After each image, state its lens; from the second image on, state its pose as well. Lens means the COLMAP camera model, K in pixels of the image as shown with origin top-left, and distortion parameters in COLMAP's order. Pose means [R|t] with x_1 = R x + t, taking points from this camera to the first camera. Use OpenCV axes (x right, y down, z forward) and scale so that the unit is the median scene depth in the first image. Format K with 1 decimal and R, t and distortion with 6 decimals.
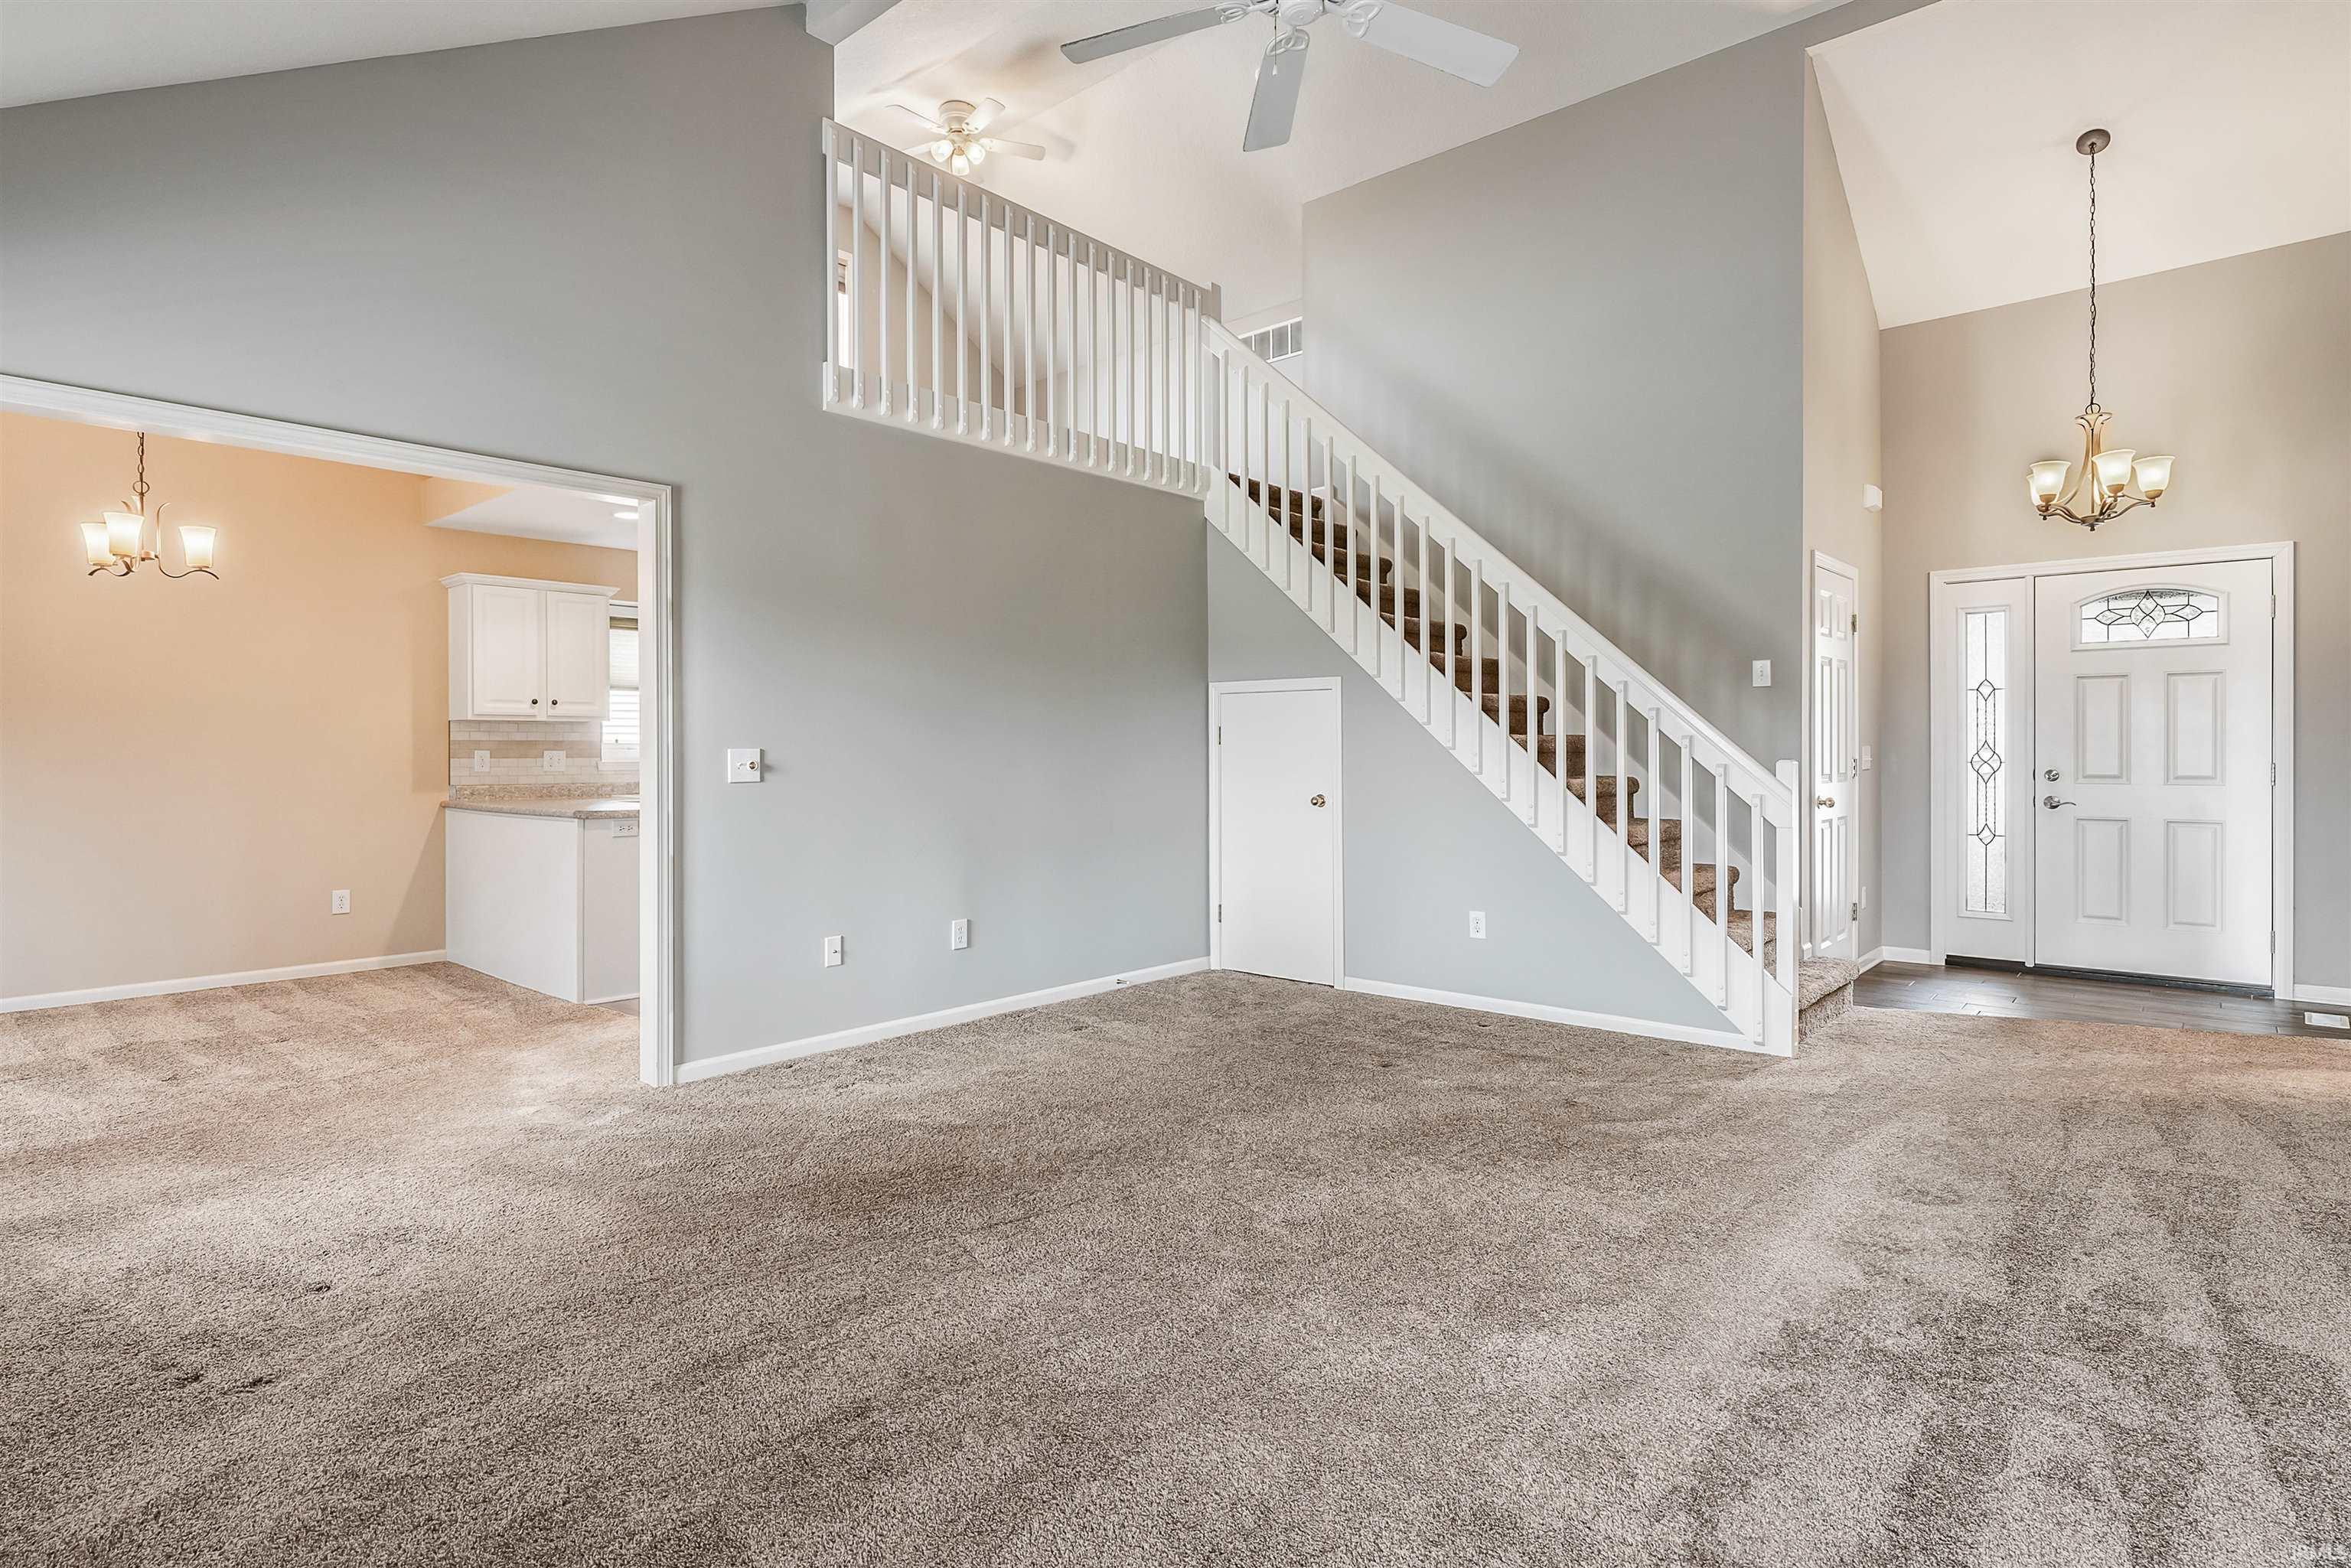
lens RADIAL K [[1188.0, 0, 1176.9], [0, 1188.0, 757.7], [0, 0, 1]] dist [-0.005070, 0.000676]
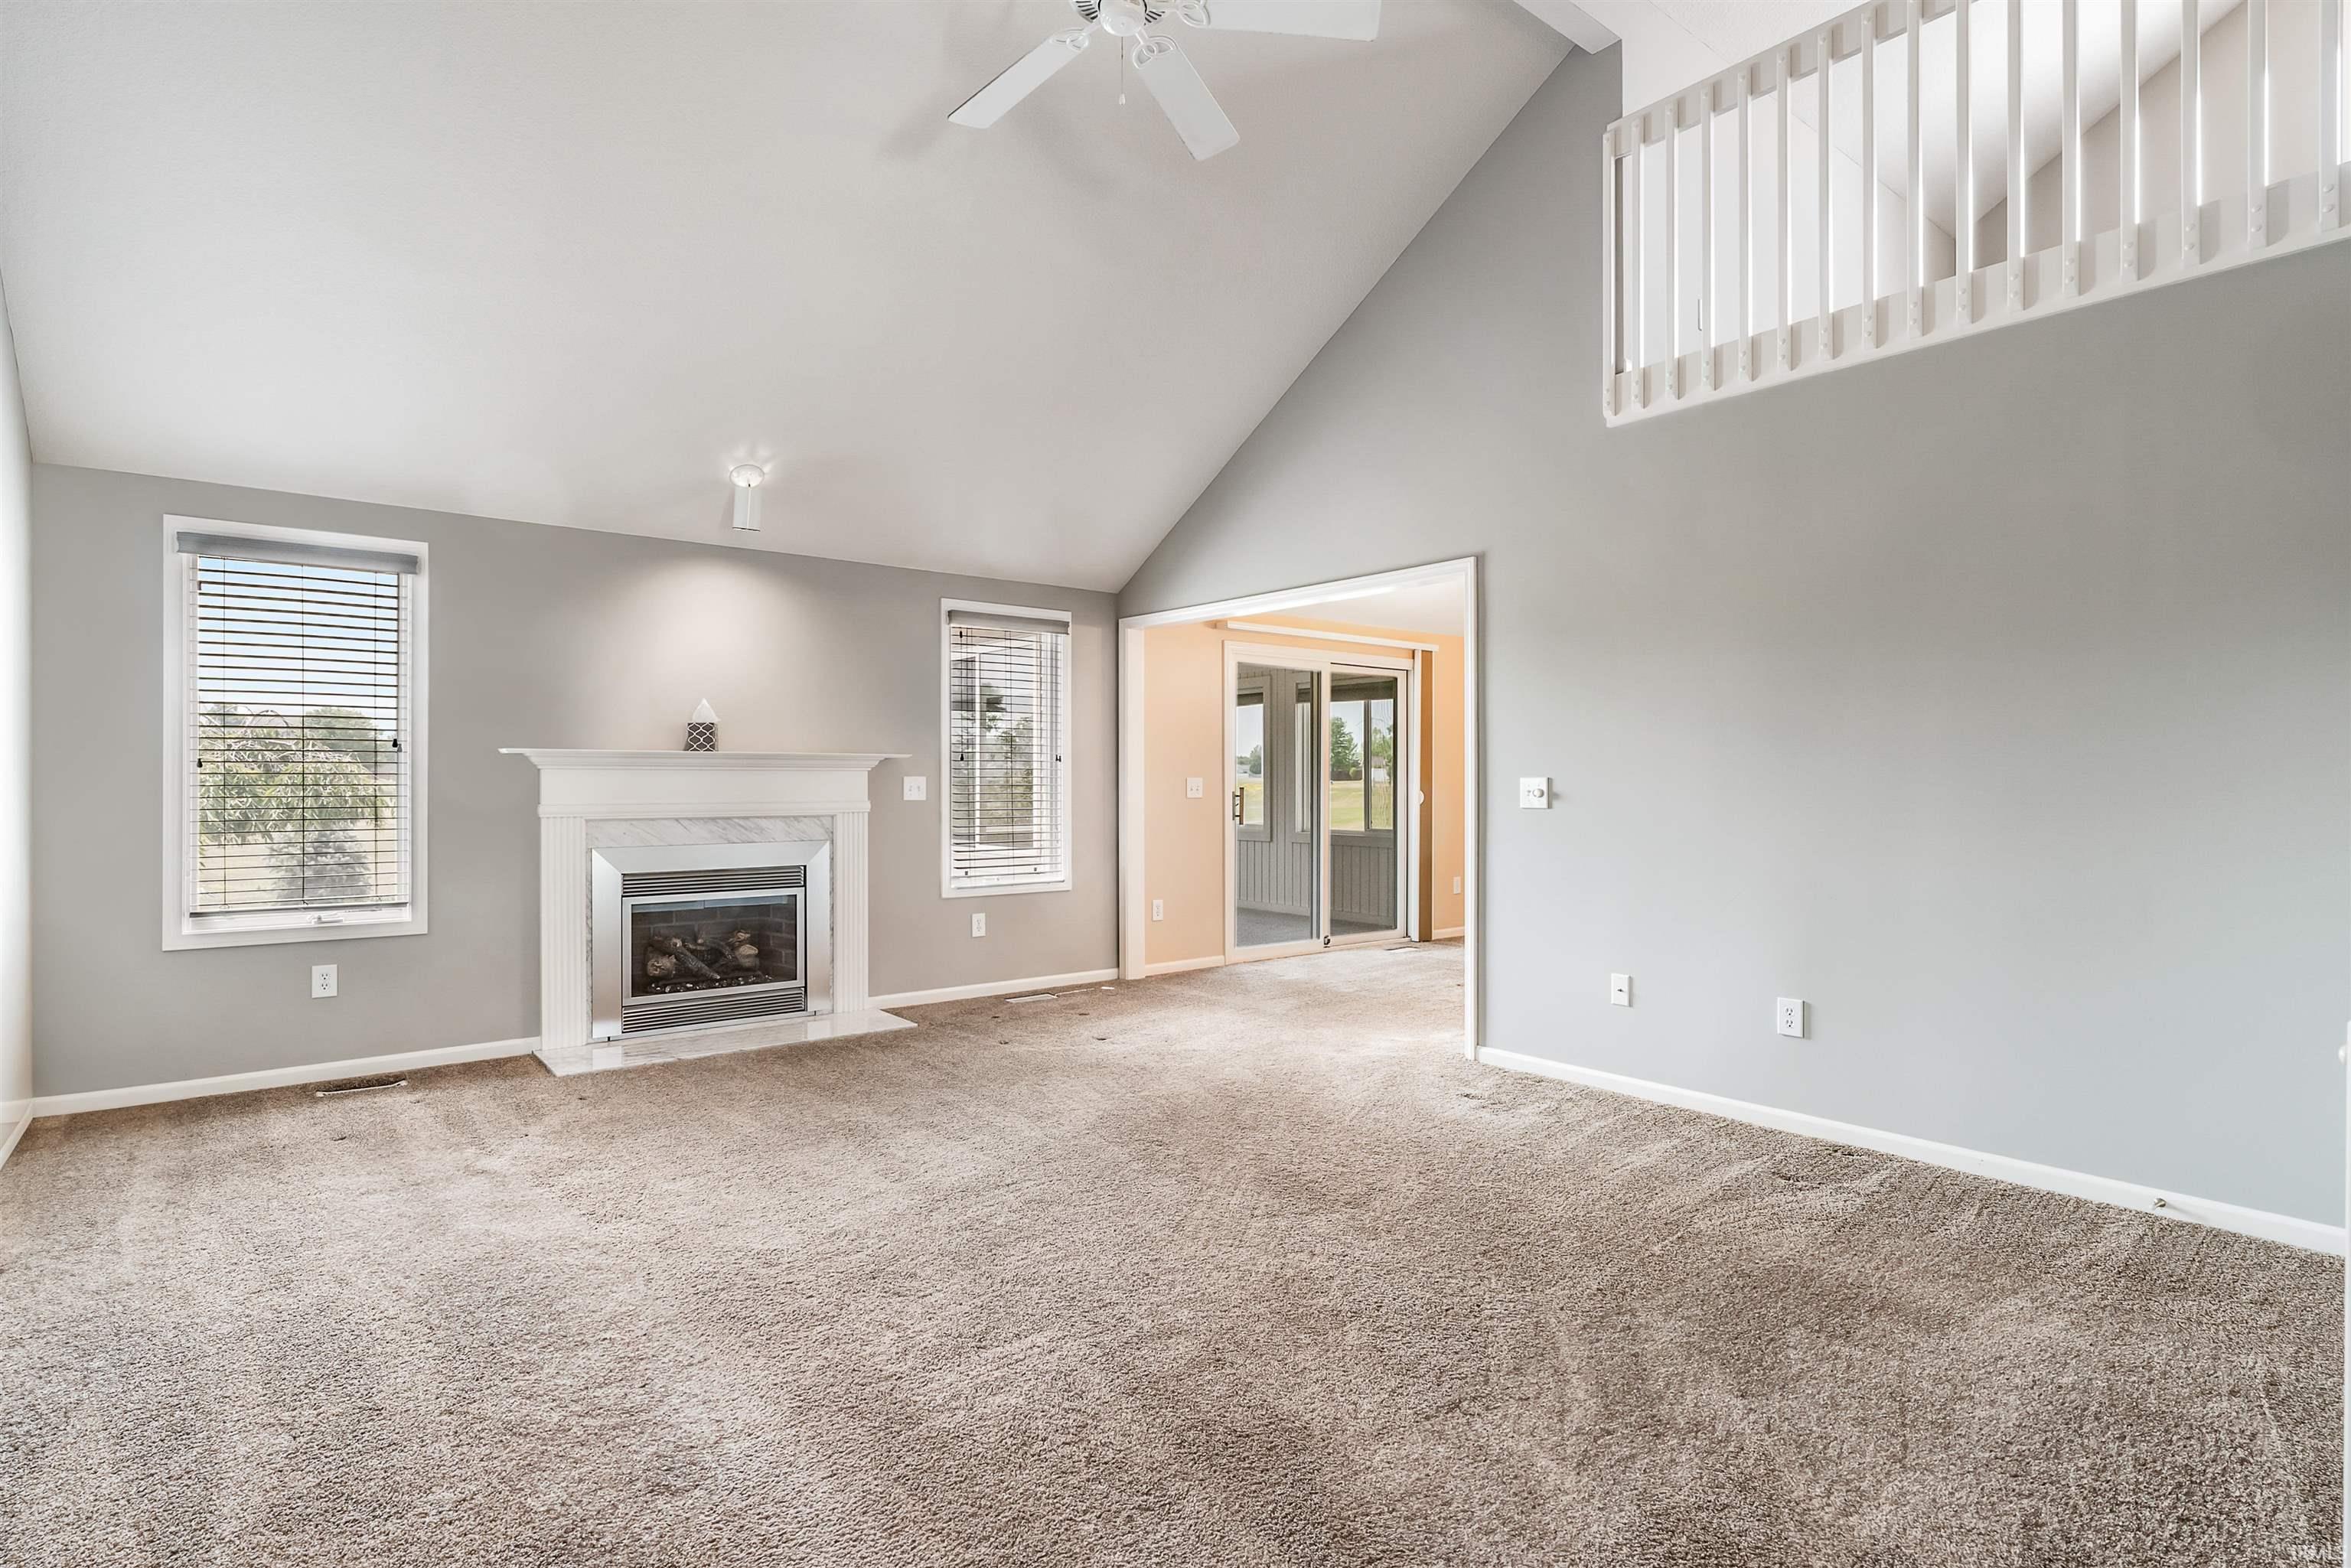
lens RADIAL K [[1188.0, 0, 1187.9], [0, 1188.0, 782.6], [0, 0, 1]] dist [-0.005070, 0.000676]
pose [[-0.168139, 0.005202, -0.985750, 0.744614], [-0.007163, 0.999953, 0.006499, -0.007365], [0.985737, 0.008153, -0.168094, 0.859305]]
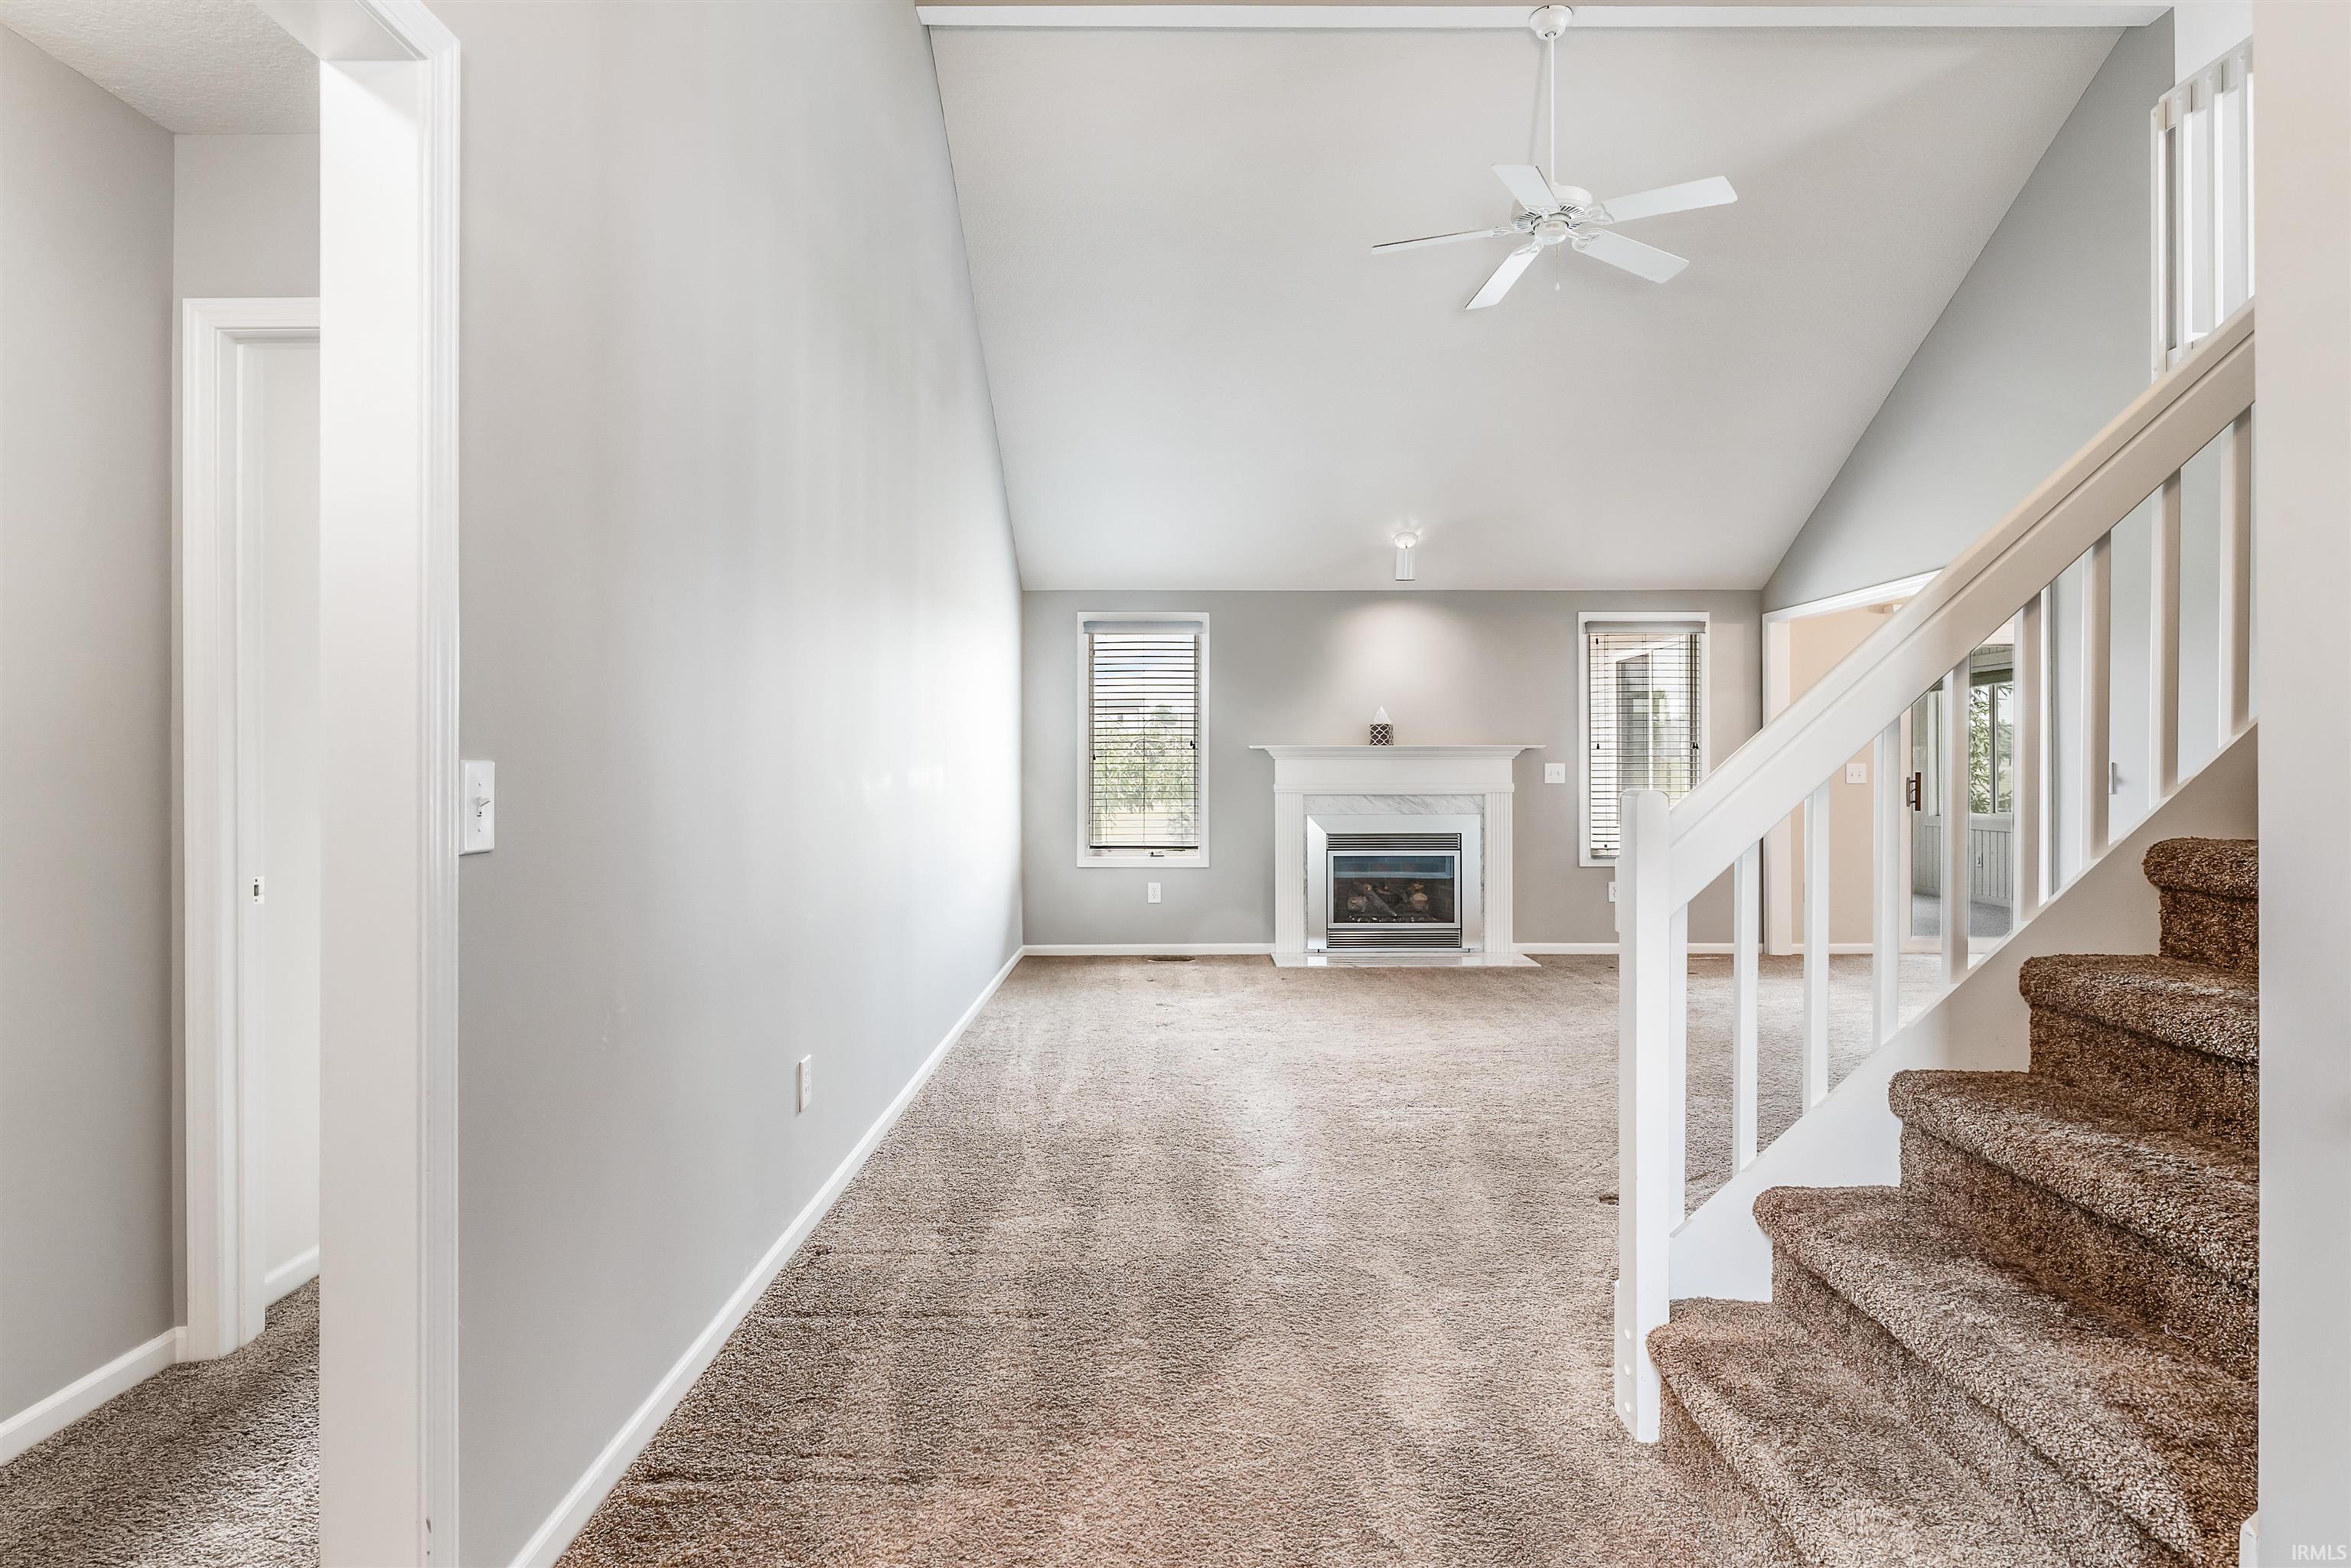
lens RADIAL K [[1102.9, 0, 1150.4], [0, 1102.9, 776.0], [0, 0, 1]] dist [-0.004123, -0.000815]
pose [[-0.744269, 0.010700, -0.667794, 0.847136], [0.000167, 0.999875, 0.015835, -0.009326], [0.667879, 0.011674, -0.744178, 1.025300]]
